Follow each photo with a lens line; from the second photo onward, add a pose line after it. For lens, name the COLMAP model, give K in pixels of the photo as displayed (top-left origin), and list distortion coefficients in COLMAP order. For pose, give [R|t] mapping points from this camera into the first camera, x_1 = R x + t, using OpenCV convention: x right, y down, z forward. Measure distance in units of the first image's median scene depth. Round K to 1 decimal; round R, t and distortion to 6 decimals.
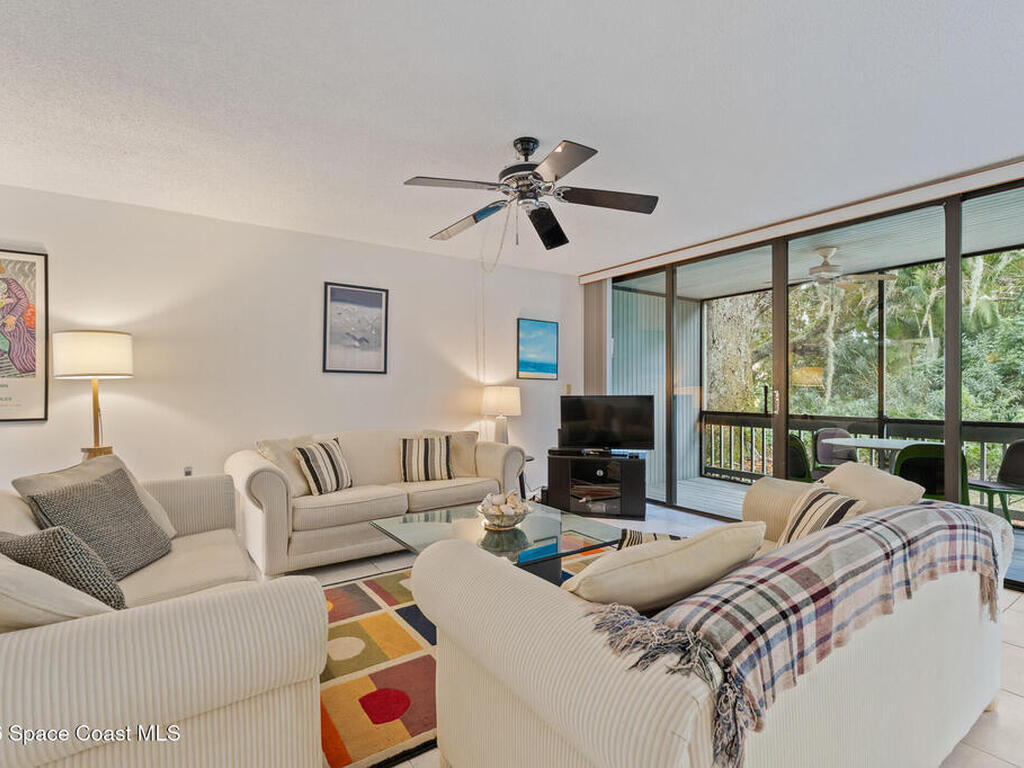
lens RADIAL K [[521.1, 0, 512.0], [0, 521.1, 384.0], [0, 0, 1]] dist [-0.000141, 0.000070]
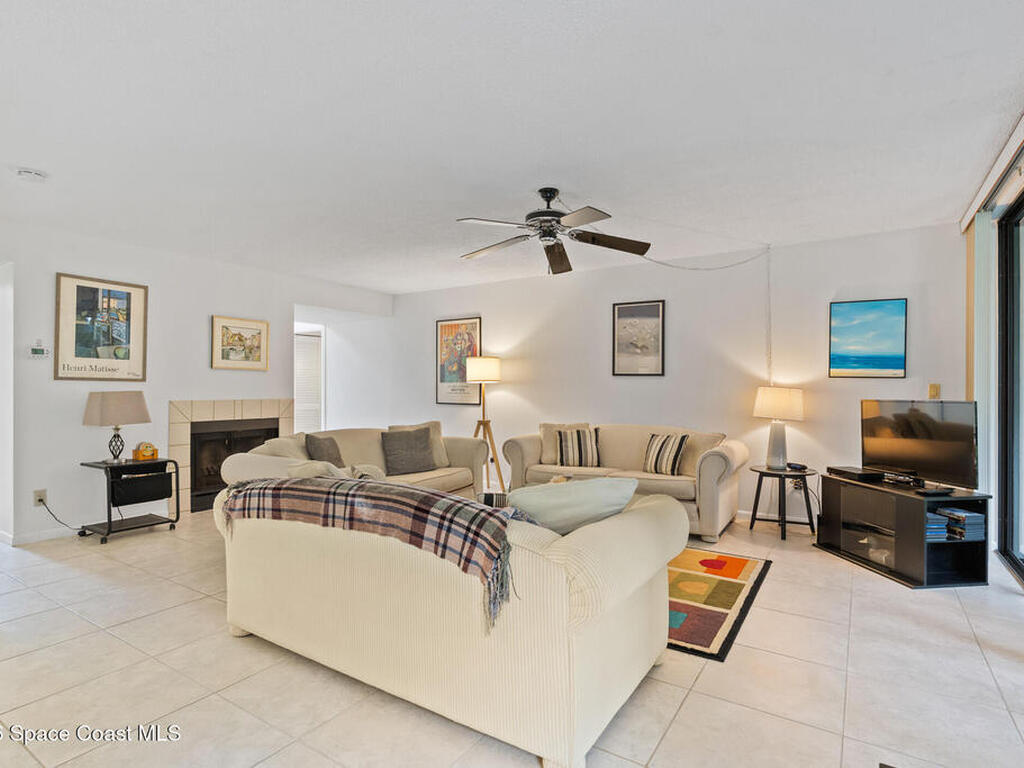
lens RADIAL K [[539.8, 0, 512.0], [0, 539.8, 384.0], [0, 0, 1]] dist [-0.002209, -0.000183]
pose [[0.376671, 0.001493, -0.926346, 0.729035], [0.010122, 0.999932, 0.005728, -0.011857], [0.926292, -0.011534, 0.376630, 0.269991]]
